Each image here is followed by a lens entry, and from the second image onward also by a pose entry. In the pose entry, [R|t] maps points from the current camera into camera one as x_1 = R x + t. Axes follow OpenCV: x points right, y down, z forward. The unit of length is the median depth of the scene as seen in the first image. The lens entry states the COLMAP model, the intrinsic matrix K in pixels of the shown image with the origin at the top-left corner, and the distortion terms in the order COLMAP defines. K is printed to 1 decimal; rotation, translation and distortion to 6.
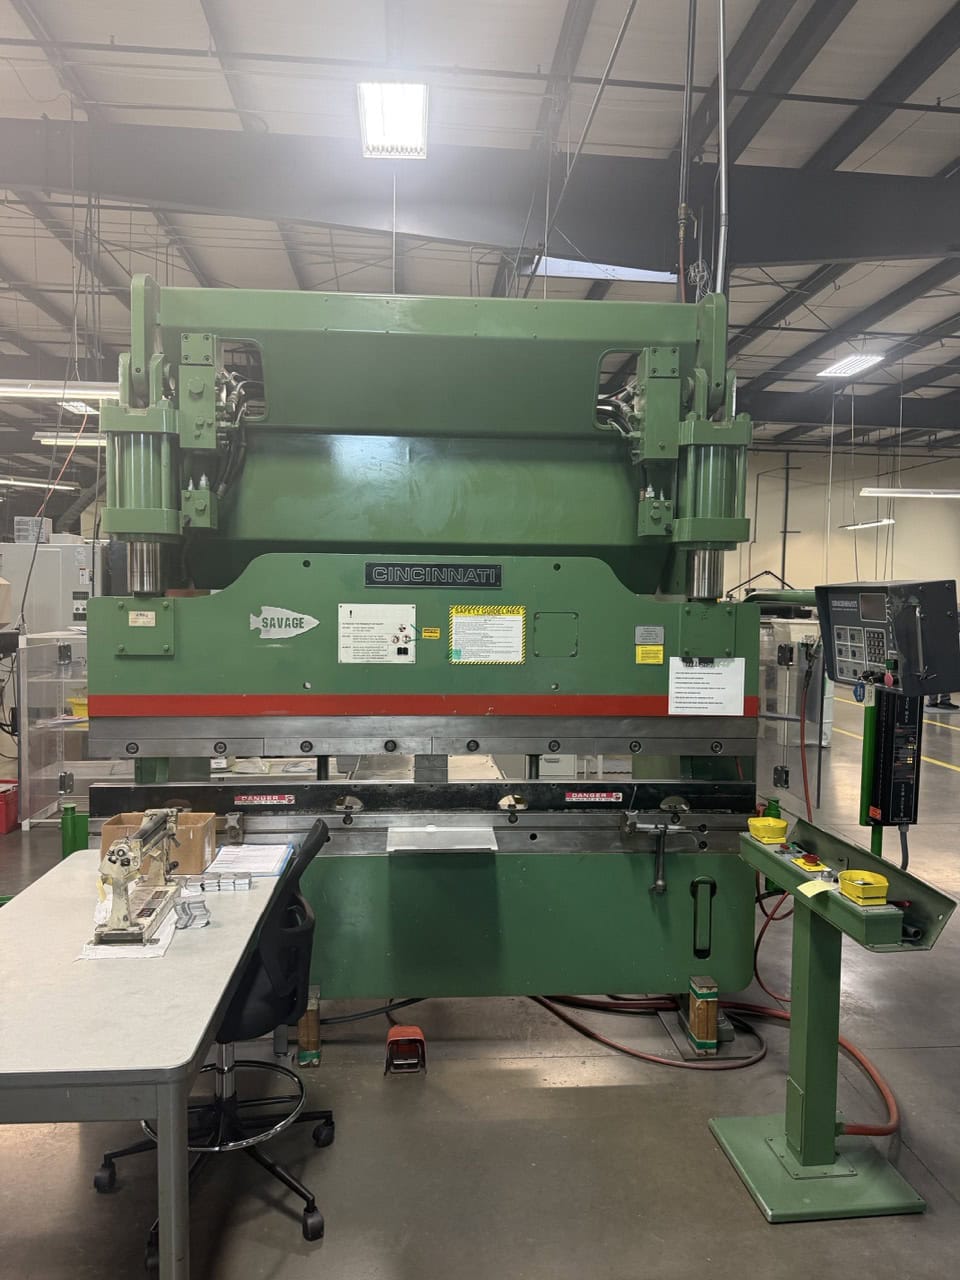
lens RADIAL K [[892.1, 0, 480.0], [0, 892.1, 640.0], [0, 0, 1]] dist [0.000230, 0.000024]
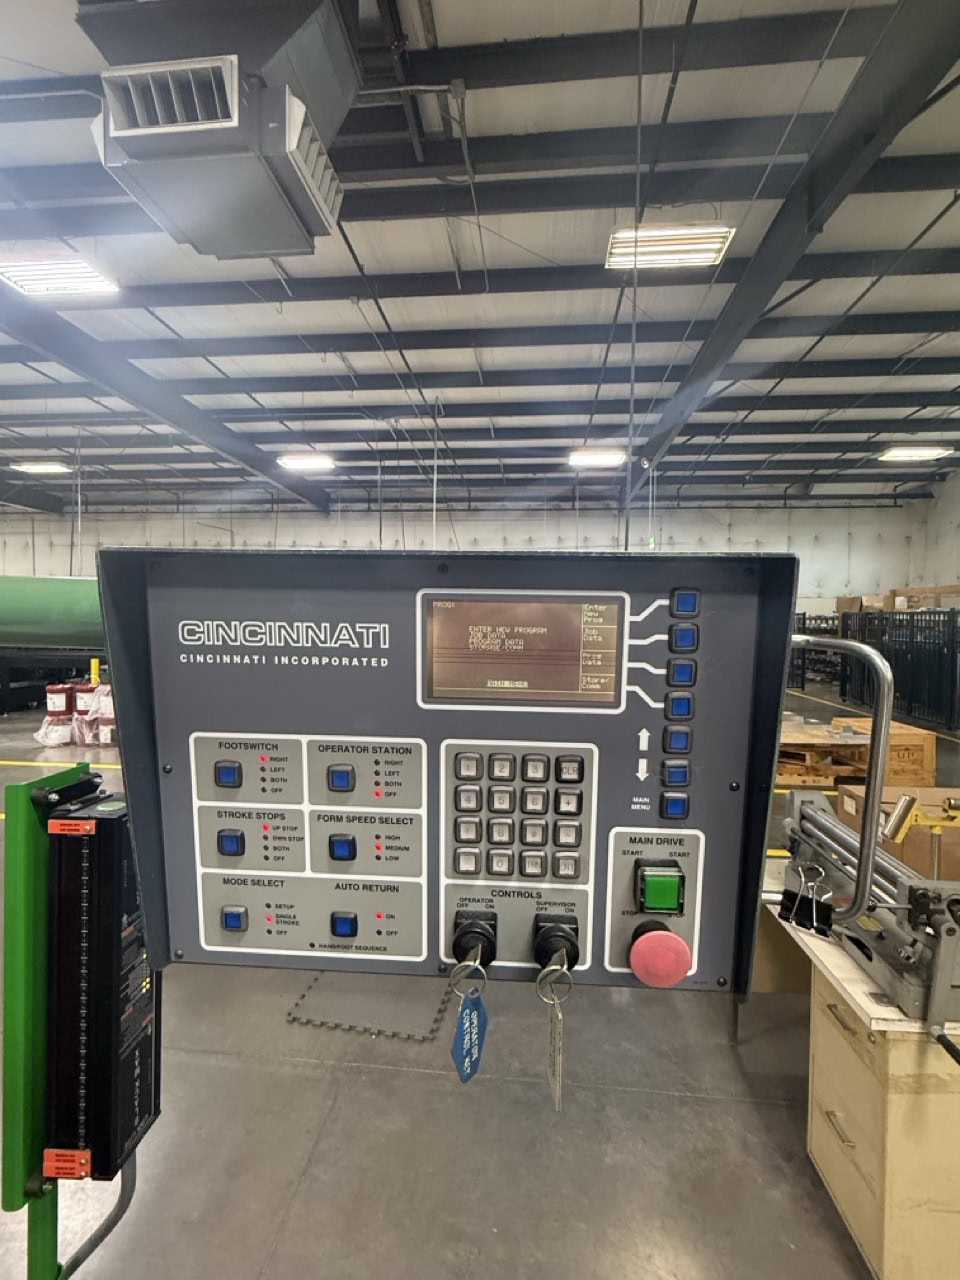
lens RADIAL K [[582.6, 0, 480.0], [0, 582.6, 640.0], [0, 0, 1]] dist [0.001292, 0.000226]
pose [[0.168244, -0.030658, 0.985268, 0.269238], [0.037993, 0.998975, 0.024597, -0.039912], [-0.985013, 0.033295, 0.169237, 0.908194]]
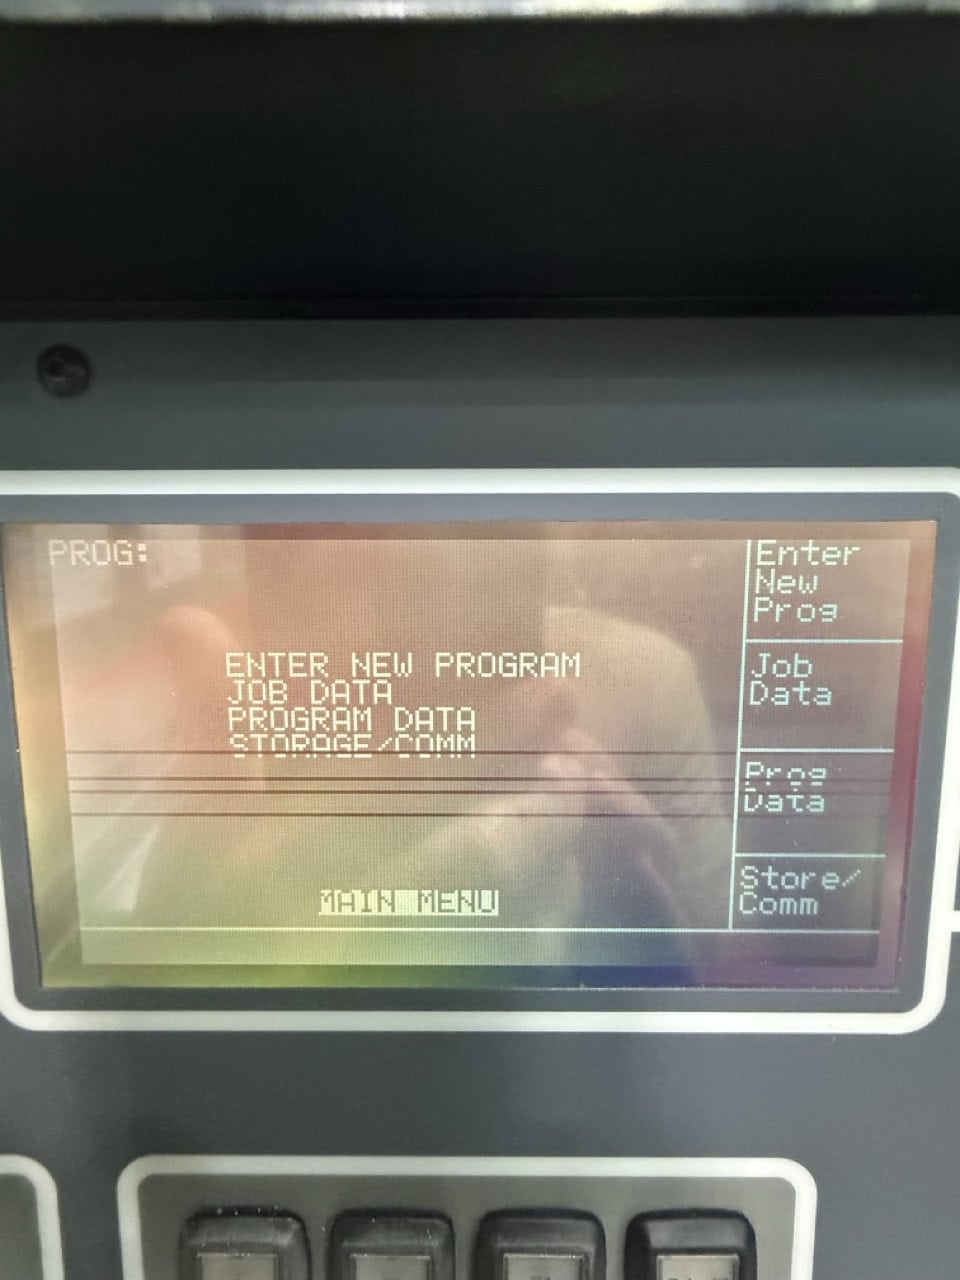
lens RADIAL K [[582.6, 0, 480.0], [0, 582.6, 640.0], [0, 0, 1]] dist [0.001292, 0.000226]
pose [[0.089566, -0.127663, 0.987765, 0.379490], [0.054503, 0.990893, 0.123125, -0.043381], [-0.994488, 0.042809, 0.095708, 0.918363]]
